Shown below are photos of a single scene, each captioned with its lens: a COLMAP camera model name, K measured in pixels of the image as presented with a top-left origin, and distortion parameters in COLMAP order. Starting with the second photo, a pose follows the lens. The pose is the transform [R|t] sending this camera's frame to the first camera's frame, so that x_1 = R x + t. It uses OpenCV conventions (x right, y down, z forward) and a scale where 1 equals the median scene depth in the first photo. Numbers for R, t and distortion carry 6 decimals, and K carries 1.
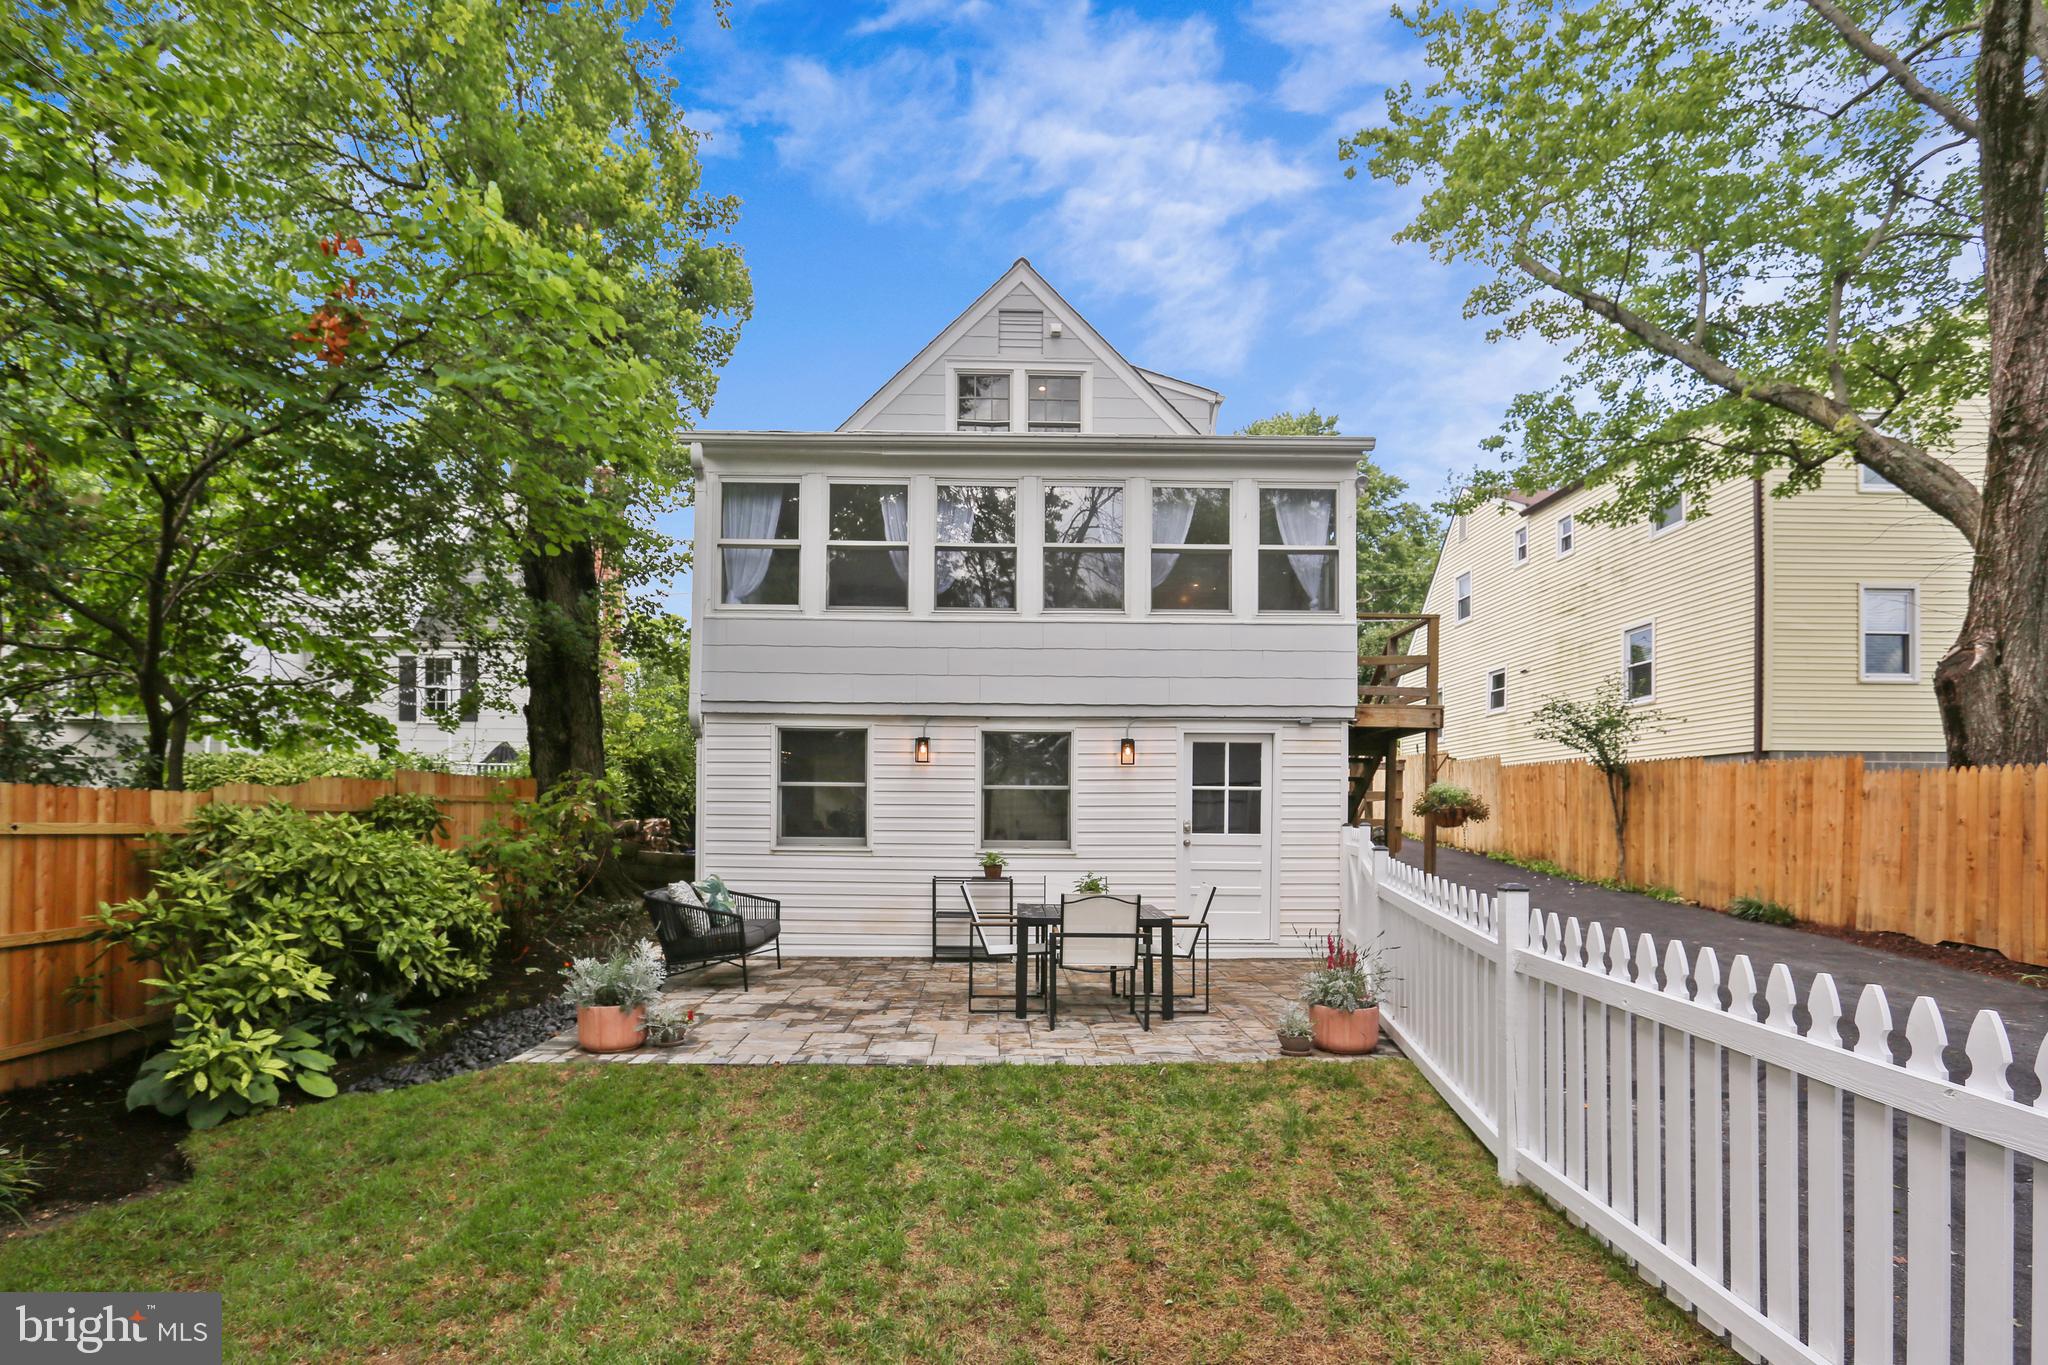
lens RADIAL K [[987.3, 0, 1016.3], [0, 987.3, 821.3], [0, 0, 1]] dist [-0.005208, 0.001418]
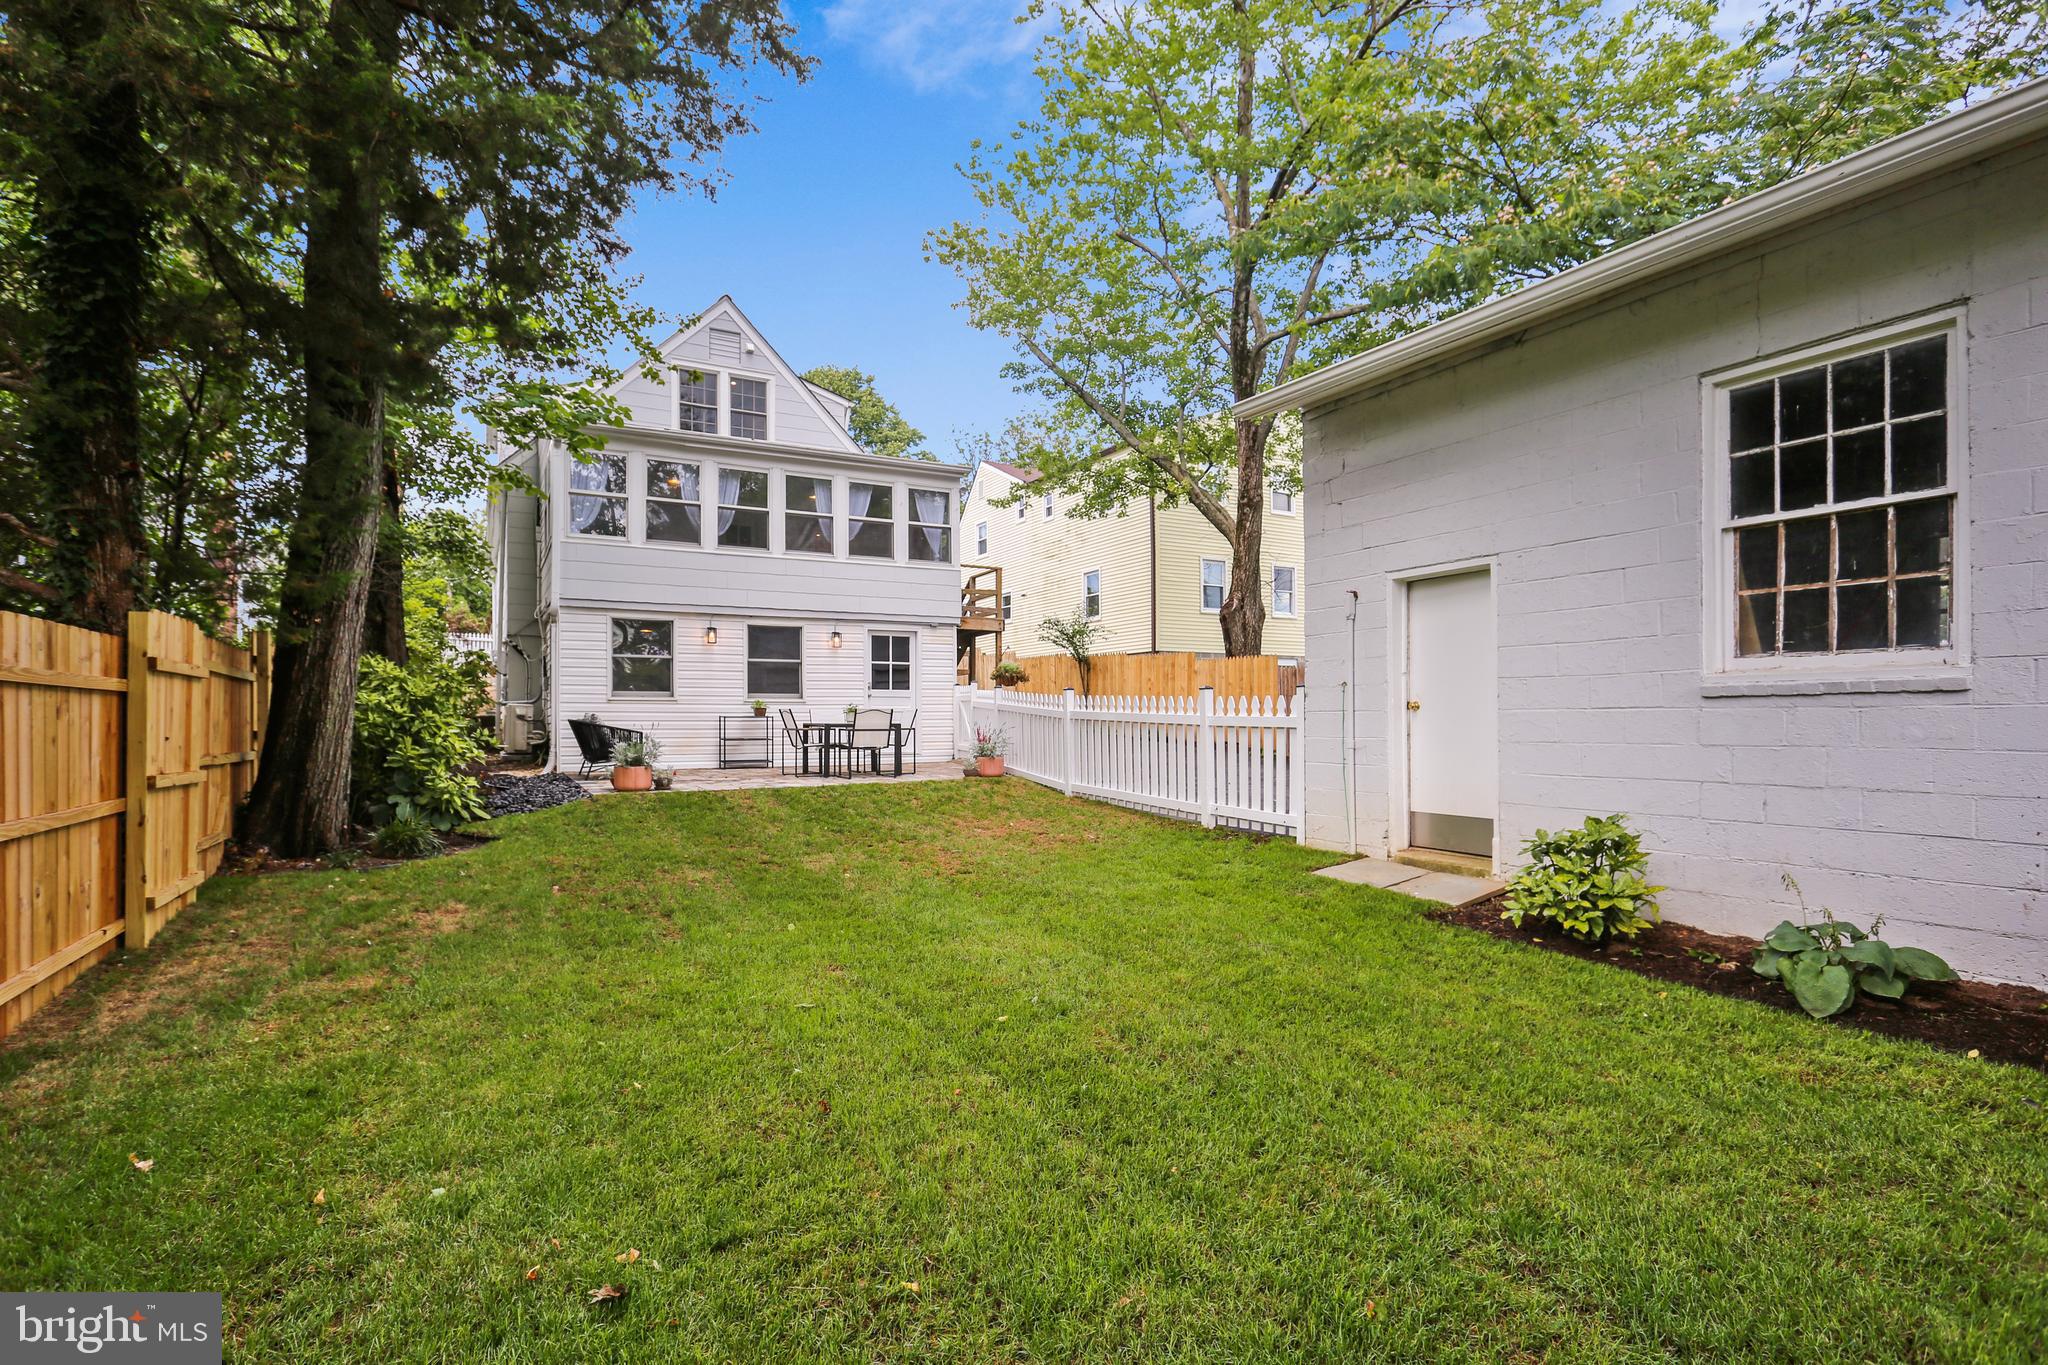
lens RADIAL K [[987.3, 0, 963.5], [0, 987.3, 711.5], [0, 0, 1]] dist [-0.005208, 0.001418]
pose [[0.902771, -0.004074, 0.430103, -0.404332], [0.008397, 0.999932, -0.008154, 0.064571], [-0.430040, 0.010973, 0.902743, -0.580272]]
